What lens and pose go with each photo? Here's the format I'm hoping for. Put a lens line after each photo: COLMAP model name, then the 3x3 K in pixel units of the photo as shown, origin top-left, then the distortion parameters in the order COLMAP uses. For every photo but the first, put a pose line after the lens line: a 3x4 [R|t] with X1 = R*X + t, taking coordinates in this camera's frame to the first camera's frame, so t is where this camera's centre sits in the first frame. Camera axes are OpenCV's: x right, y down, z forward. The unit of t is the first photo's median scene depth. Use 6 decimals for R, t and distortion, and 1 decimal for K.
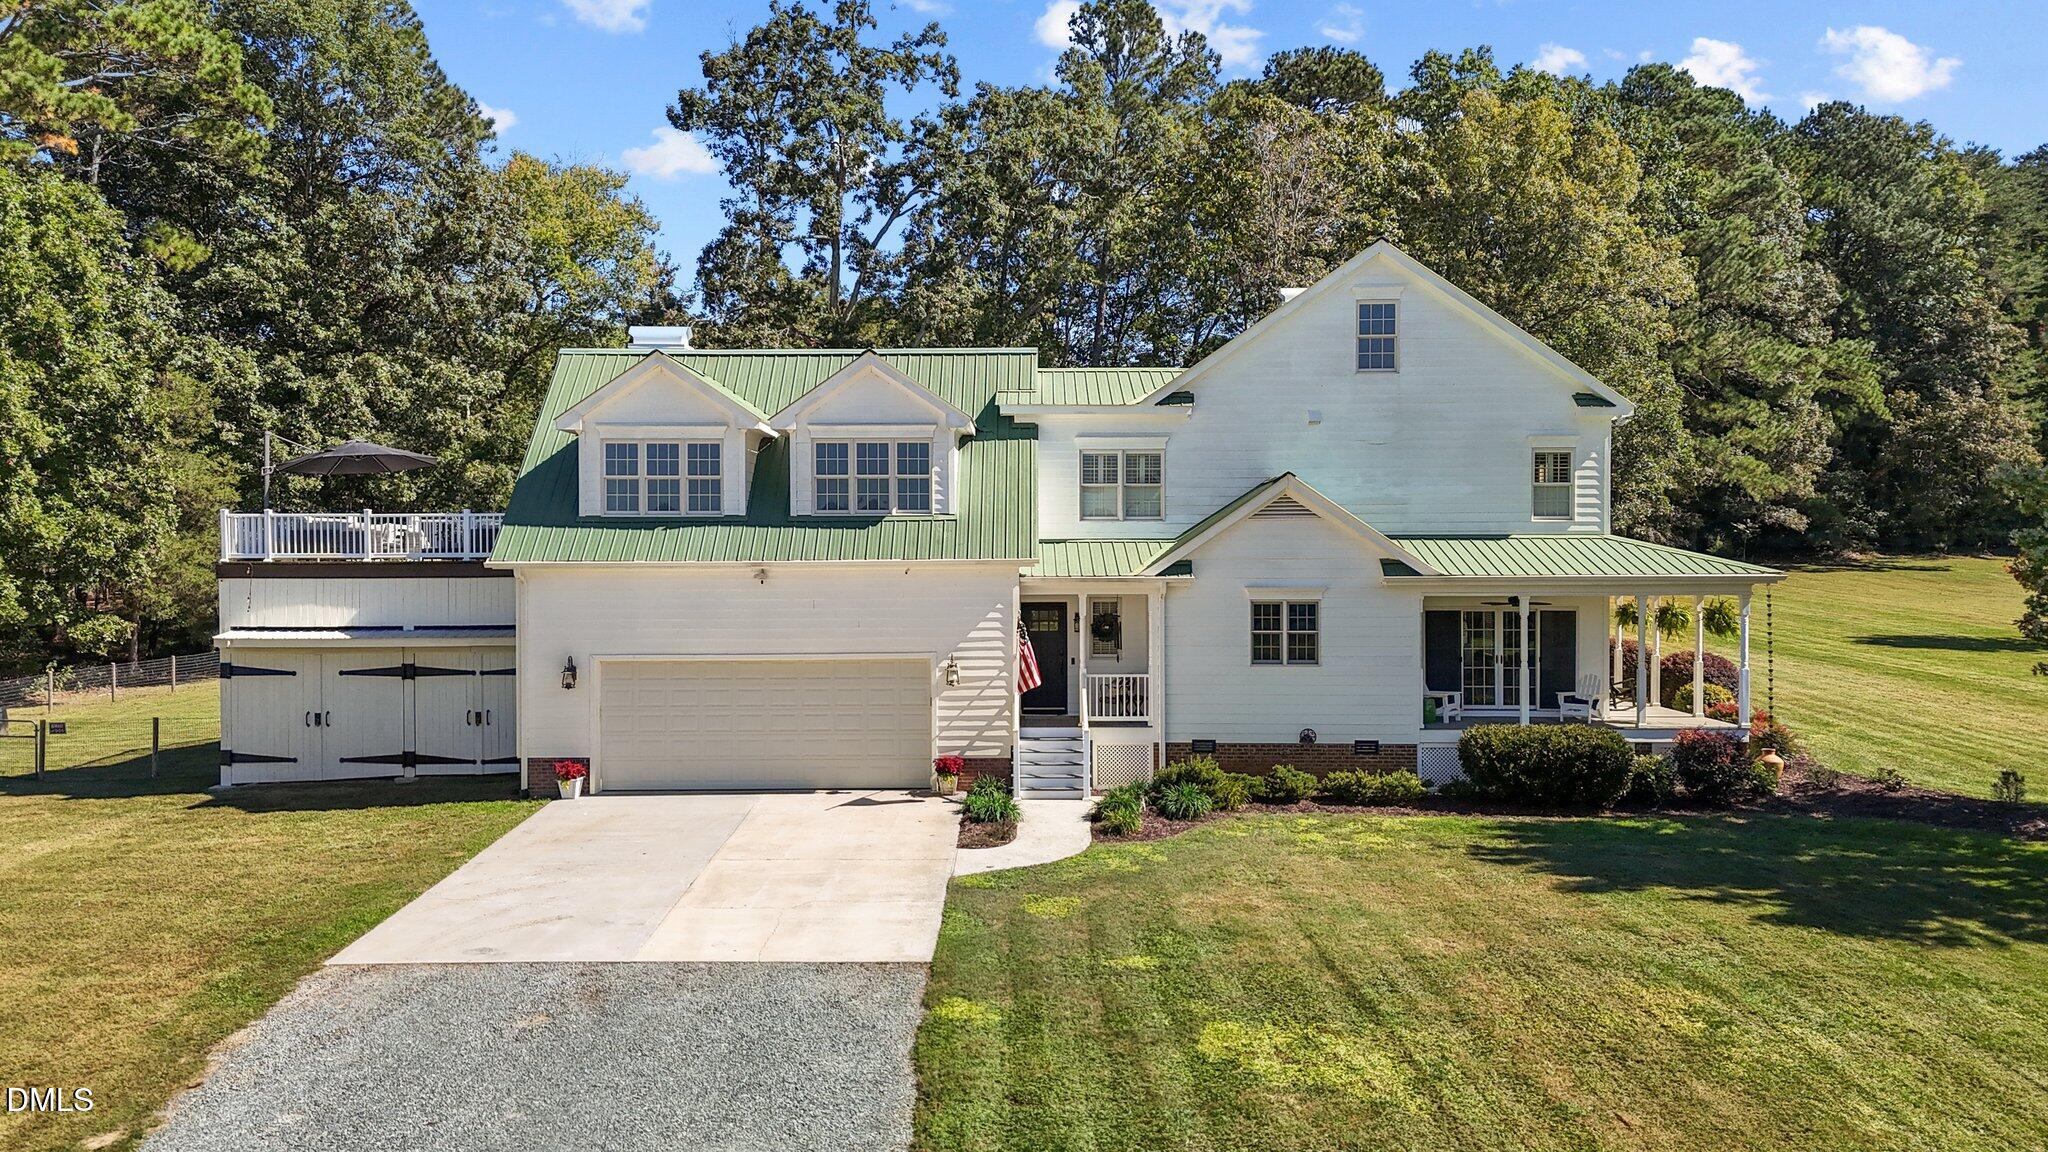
lens RADIAL K [[1444.8, 0, 1024.0], [0, 1444.8, 576.0], [0, 0, 1]] dist [0.087471, -0.094556]
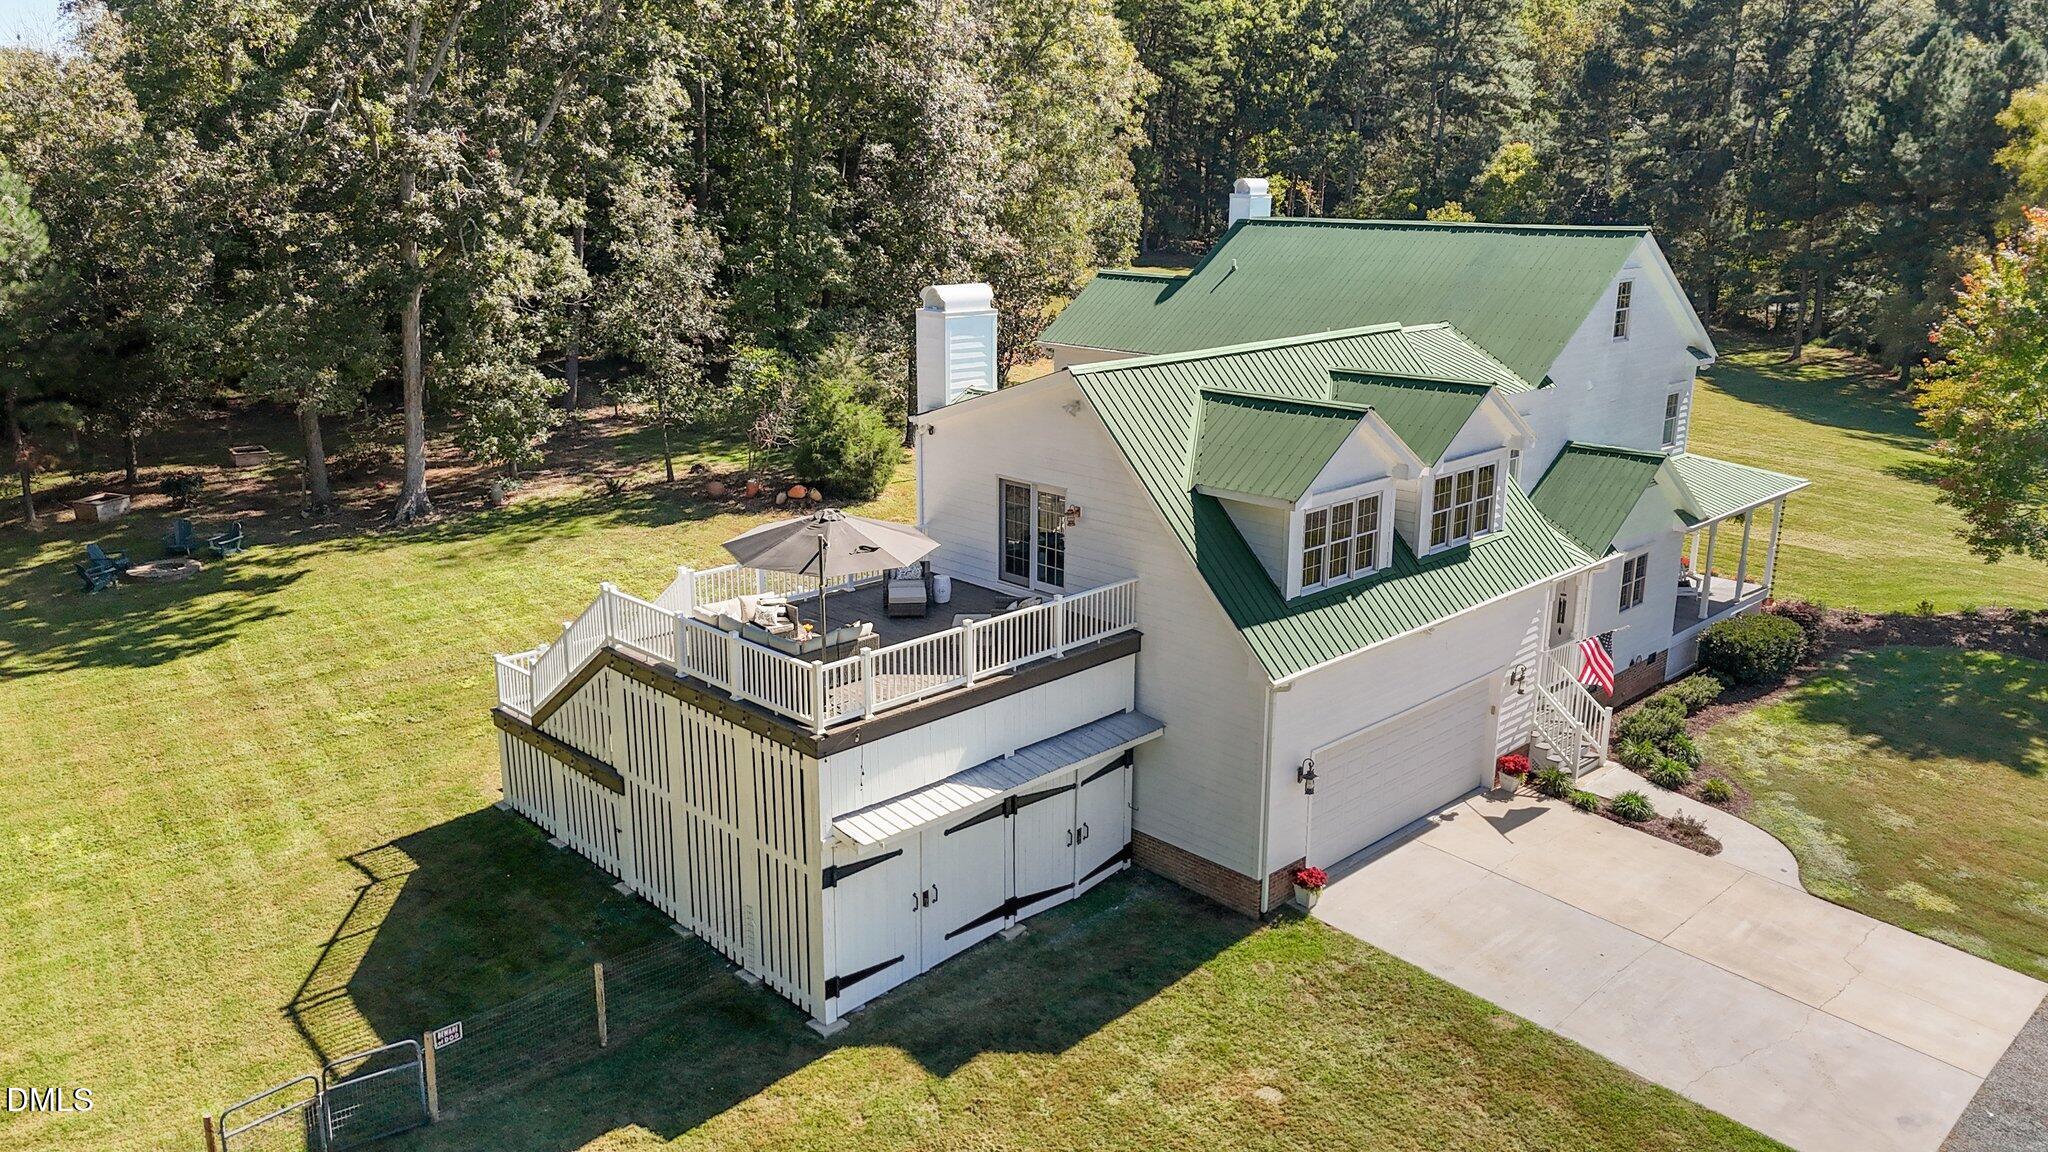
lens RADIAL K [[1498.2, 0, 1024.0], [0, 1498.2, 551.1], [0, 0, 1]] dist [0.095071, -0.107619]
pose [[0.703648, -0.173053, 0.689154, -1.030437], [-0.003990, 0.968911, 0.247377, -0.291826], [-0.710538, -0.176816, 0.681081, 0.504012]]
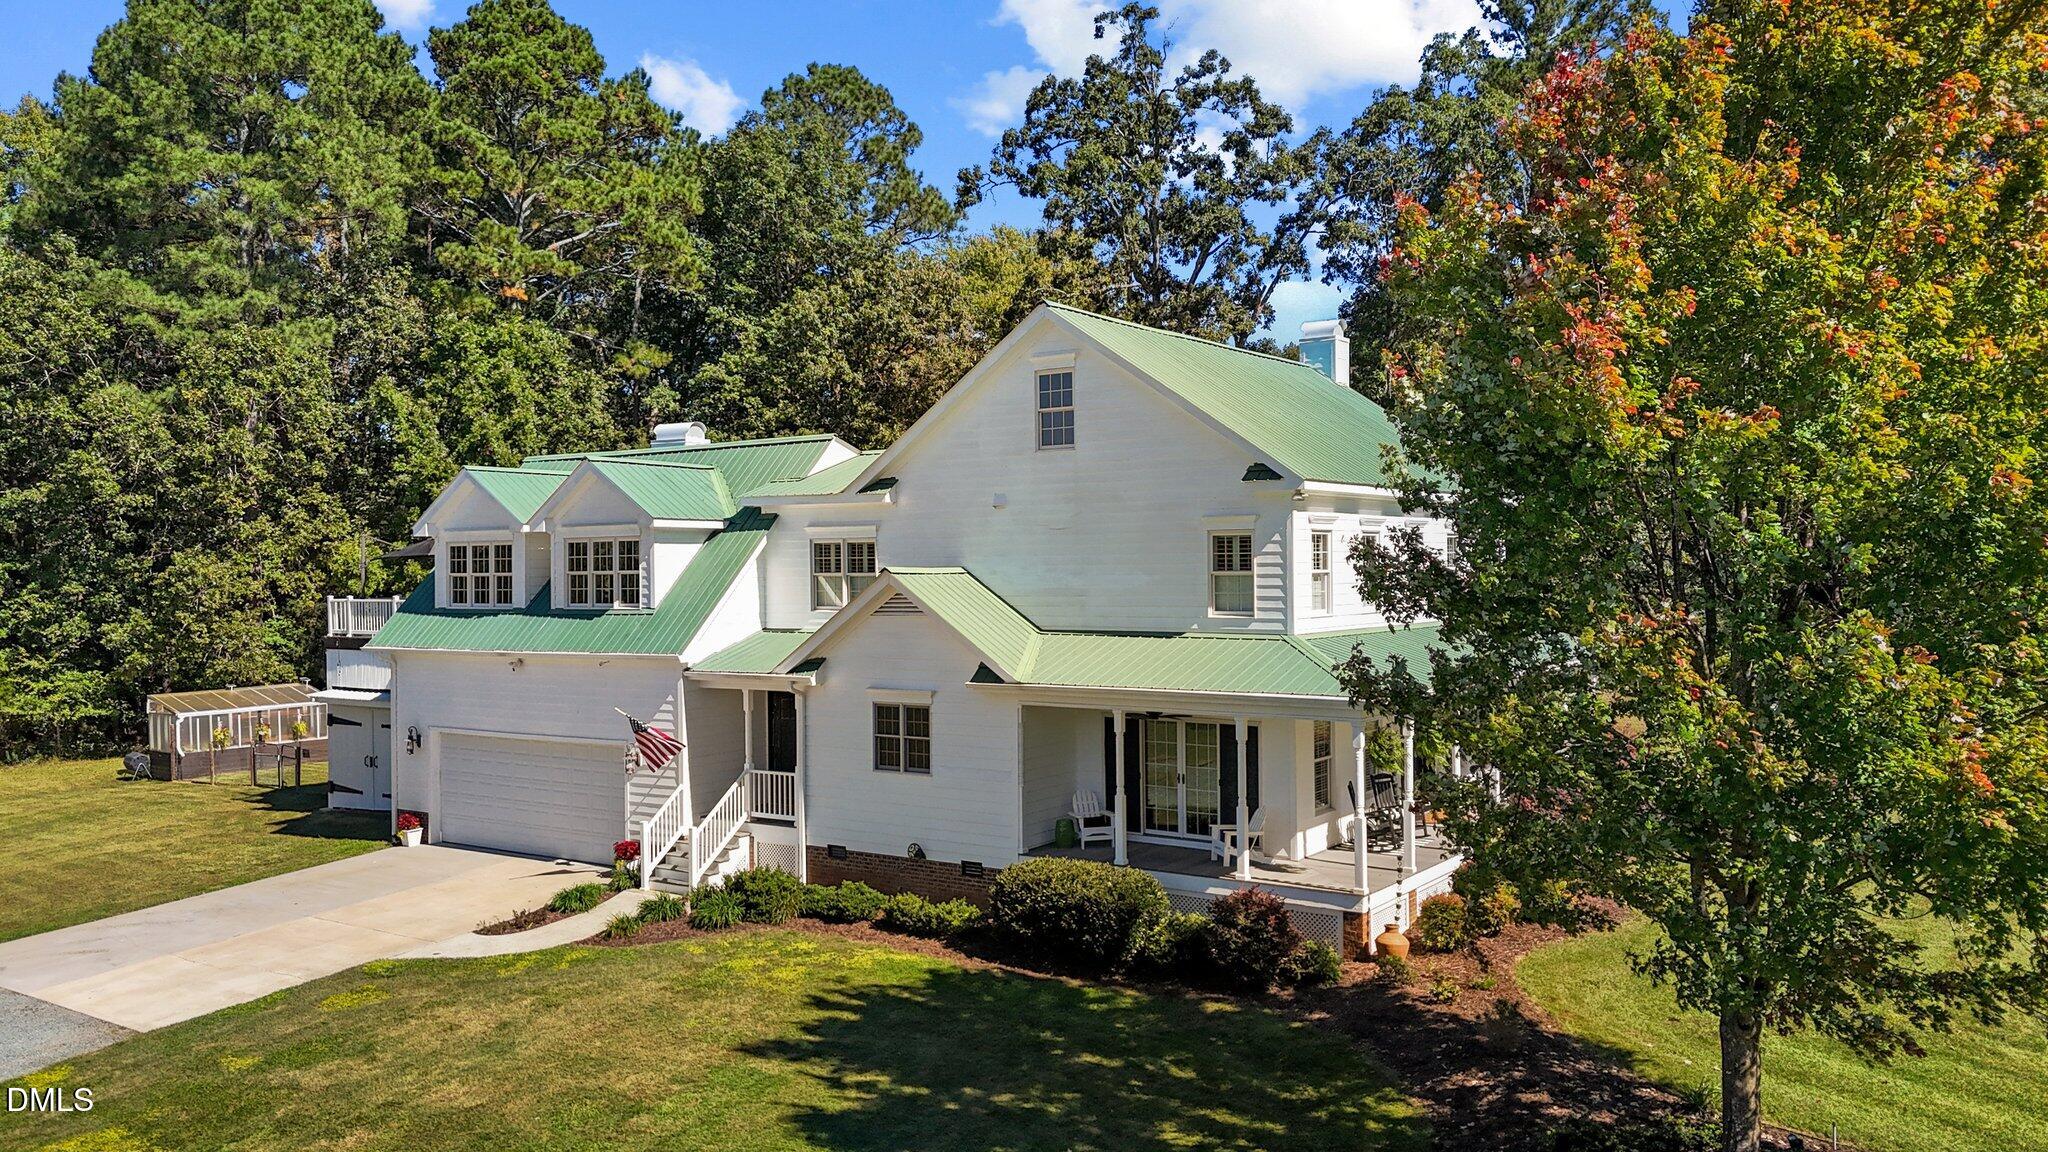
lens RADIAL K [[1498.2, 0, 1024.0], [0, 1498.2, 551.1], [0, 0, 1]] dist [0.095071, -0.107619]
pose [[0.836105, -0.012339, -0.548430, 0.775989], [0.000114, 0.999751, -0.022318, -0.059566], [0.548569, 0.018598, 0.835898, 0.228577]]
